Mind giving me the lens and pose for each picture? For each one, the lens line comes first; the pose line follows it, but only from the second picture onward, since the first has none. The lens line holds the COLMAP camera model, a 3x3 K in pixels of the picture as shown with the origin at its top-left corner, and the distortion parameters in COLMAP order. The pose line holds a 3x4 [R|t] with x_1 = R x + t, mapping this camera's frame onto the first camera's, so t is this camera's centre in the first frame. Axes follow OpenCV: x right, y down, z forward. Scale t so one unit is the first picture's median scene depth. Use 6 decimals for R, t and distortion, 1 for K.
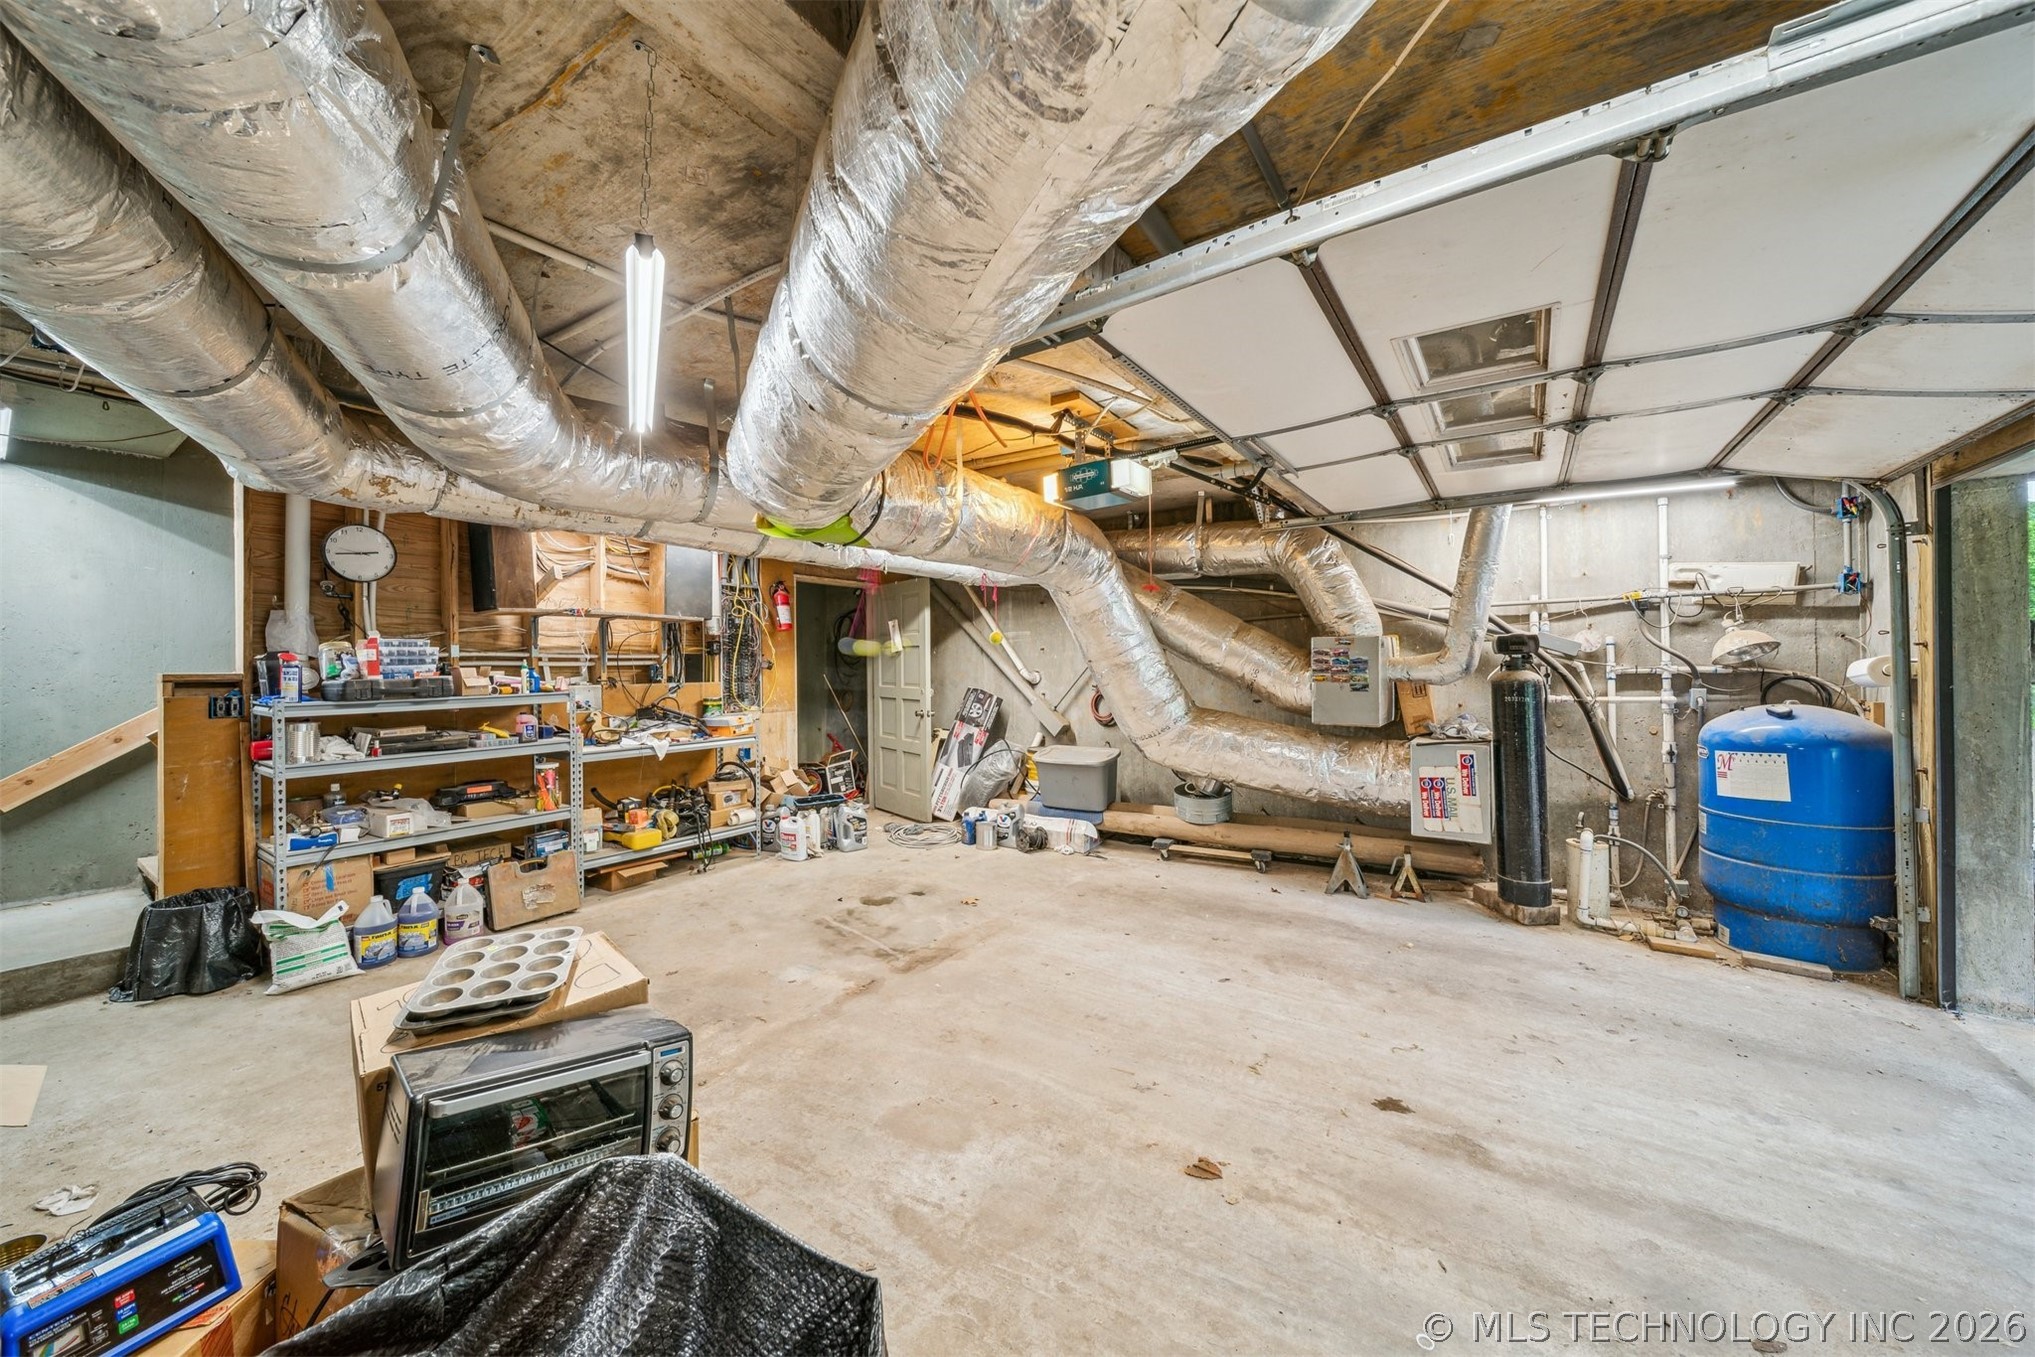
lens RADIAL K [[729.2, 0, 1012.4], [0, 729.2, 664.1], [0, 0, 1]] dist [-0.000996, -0.000101]
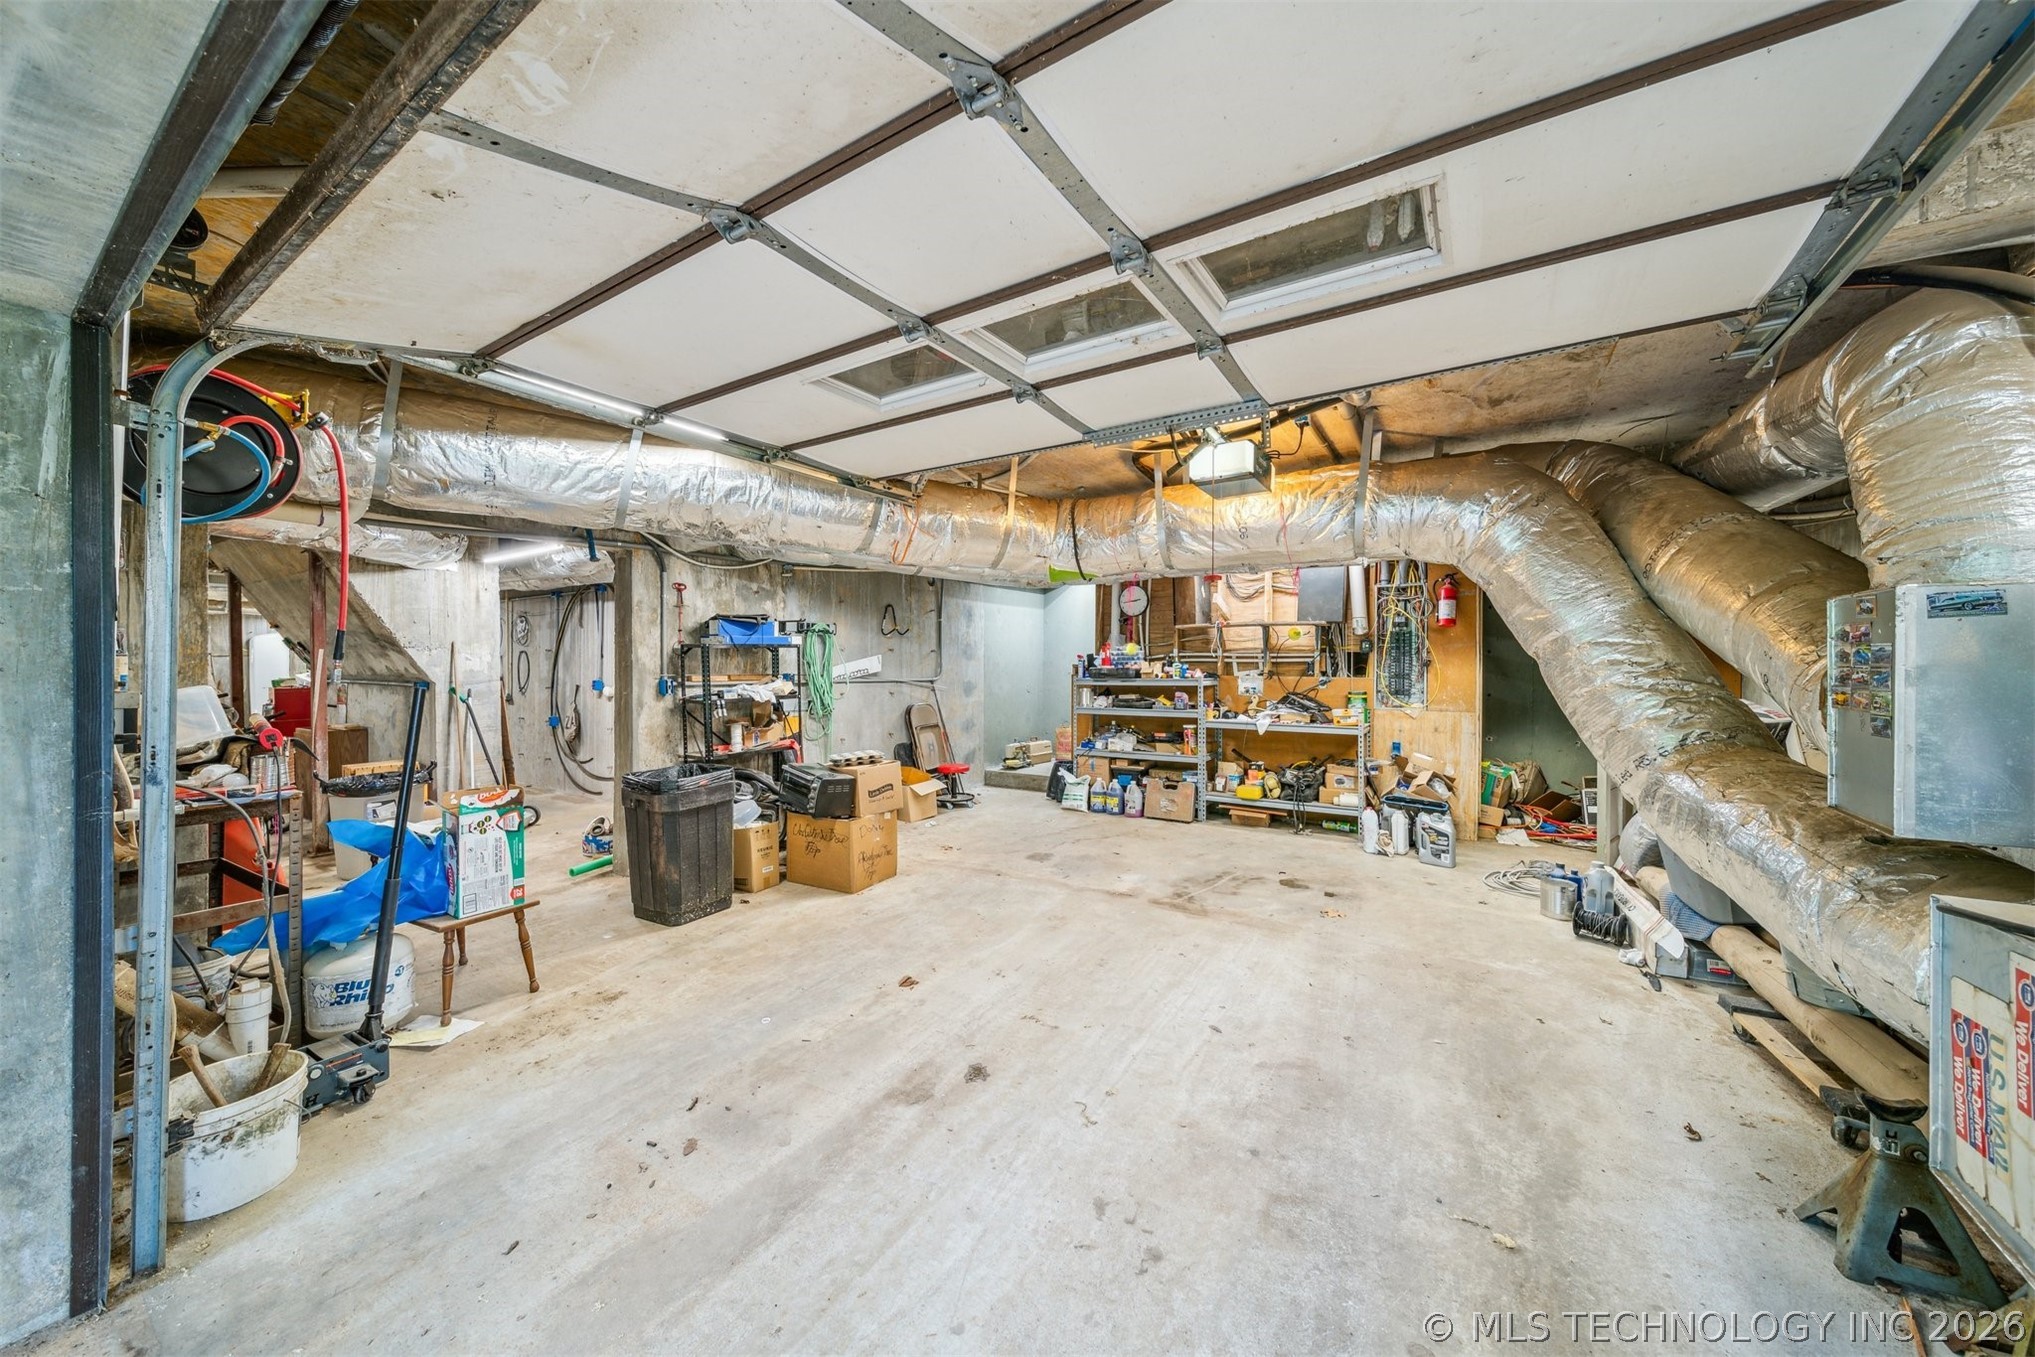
lens RADIAL K [[729.2, 0, 1004.2], [0, 729.2, 667.6], [0, 0, 1]] dist [-0.000996, -0.000101]
pose [[0.020268, 0.011800, -0.999725, 1.010805], [-0.005976, 0.999914, 0.011681, -0.000328], [0.999777, 0.005738, 0.020337, 0.648770]]
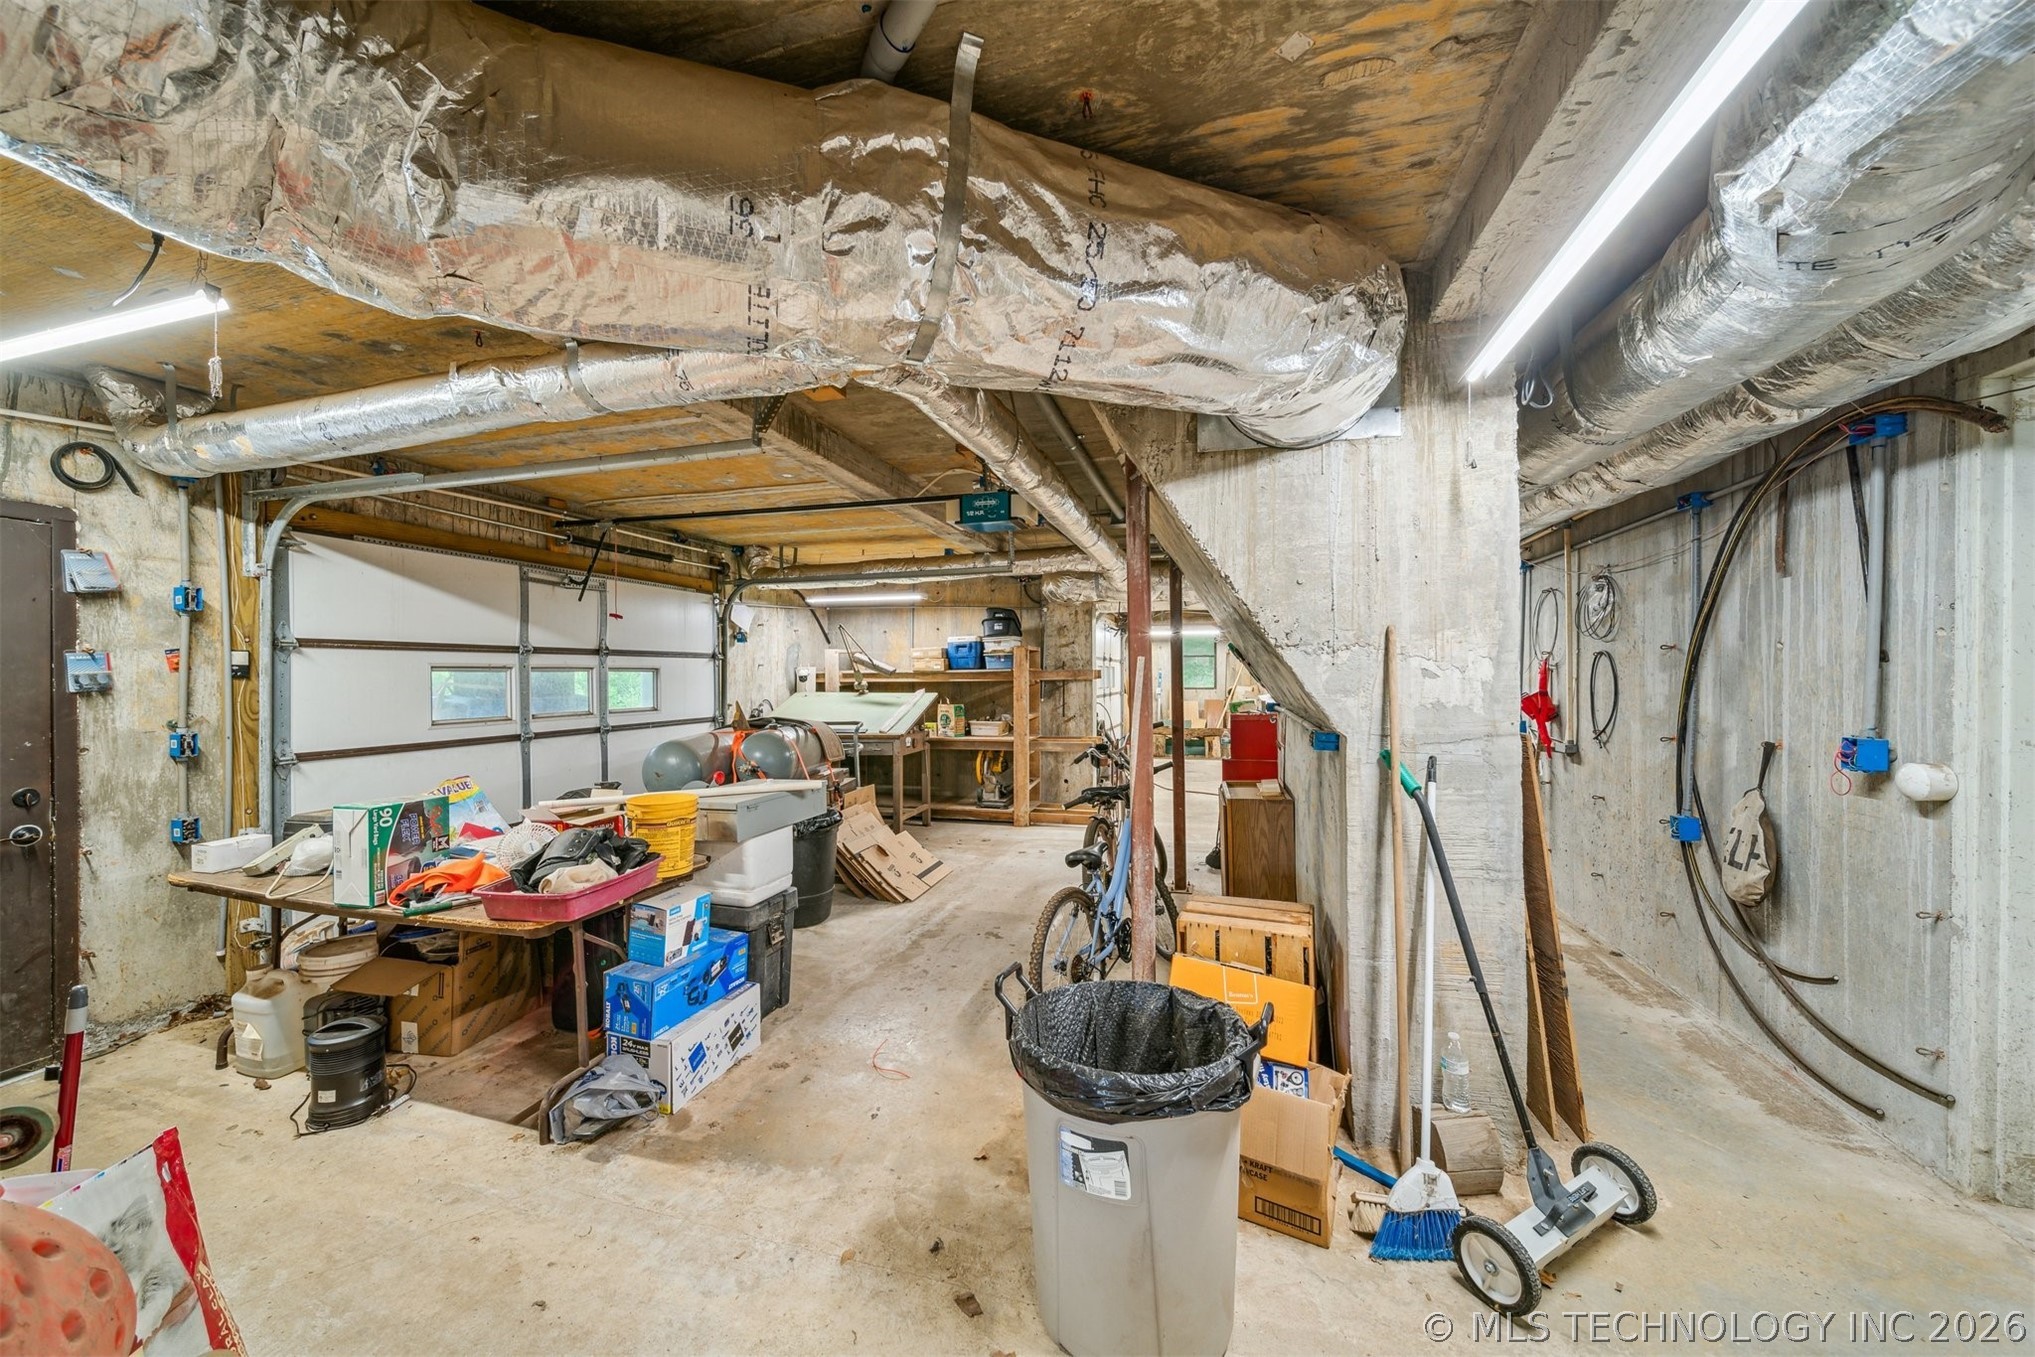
lens RADIAL K [[729.2, 0, 1000.8], [0, 729.2, 674.8], [0, 0, 1]] dist [-0.000996, -0.000101]
pose [[-0.952568, 0.011643, -0.304102, 0.602199], [0.010138, 0.999927, 0.006527, 0.000029], [0.304156, 0.003134, -0.952617, 0.395148]]
